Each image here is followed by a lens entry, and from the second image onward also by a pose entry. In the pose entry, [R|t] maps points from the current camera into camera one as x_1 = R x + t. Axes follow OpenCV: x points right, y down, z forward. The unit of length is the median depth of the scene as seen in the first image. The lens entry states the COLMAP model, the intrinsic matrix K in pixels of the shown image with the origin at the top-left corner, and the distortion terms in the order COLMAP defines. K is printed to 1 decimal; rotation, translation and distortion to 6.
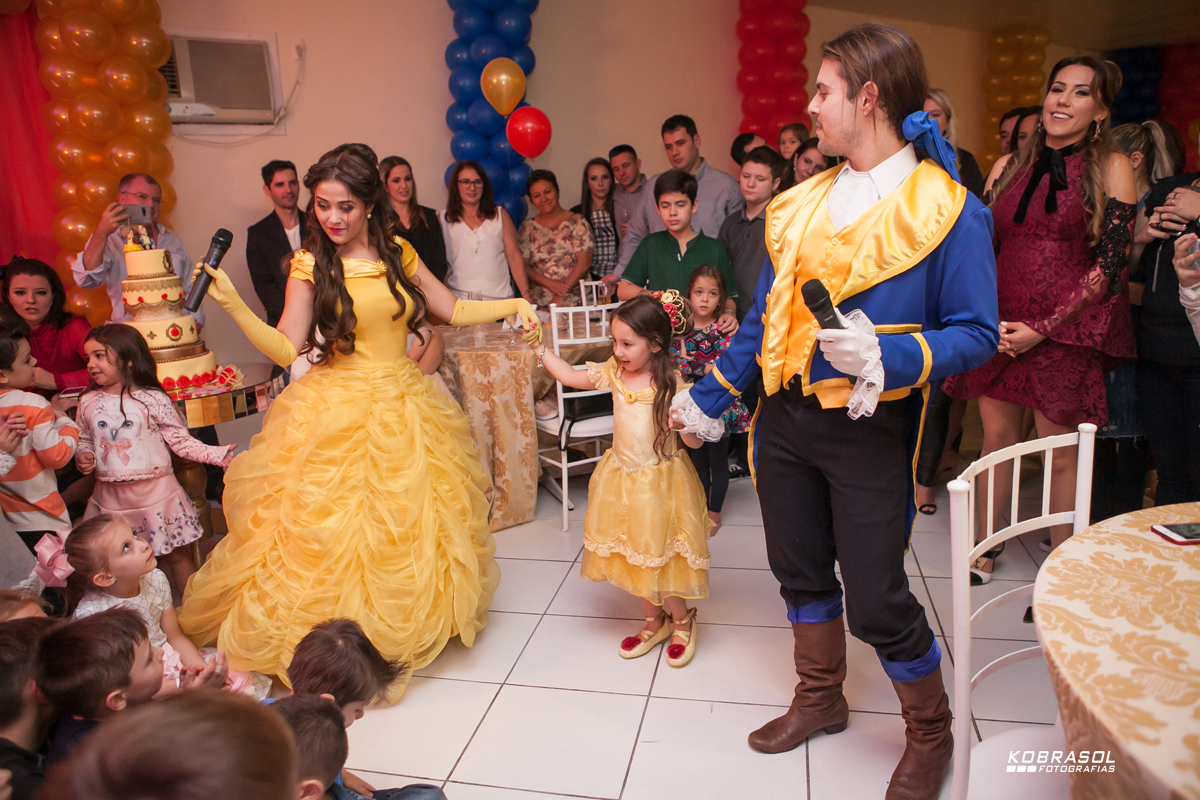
lens RADIAL K [[824.8, 0, 597.9], [0, 824.8, 397.7], [0, 0, 1]] dist [-0.098603, 0.070830]
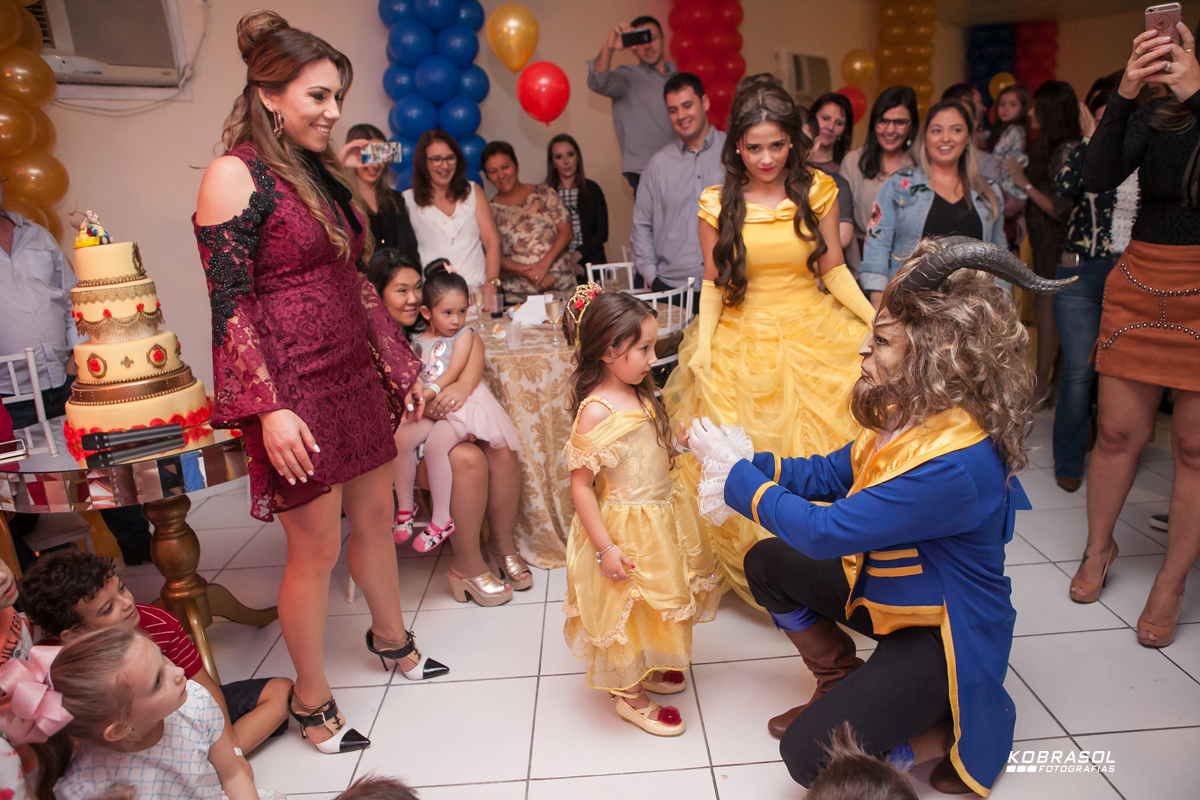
lens RADIAL K [[824.8, 0, 597.9], [0, 824.8, 397.7], [0, 0, 1]] dist [-0.098603, 0.070830]
pose [[0.972604, -0.080596, 0.218052, -0.238184], [0.077012, 0.996719, 0.024896, -0.024788], [-0.219343, -0.007421, 0.975620, 0.162881]]
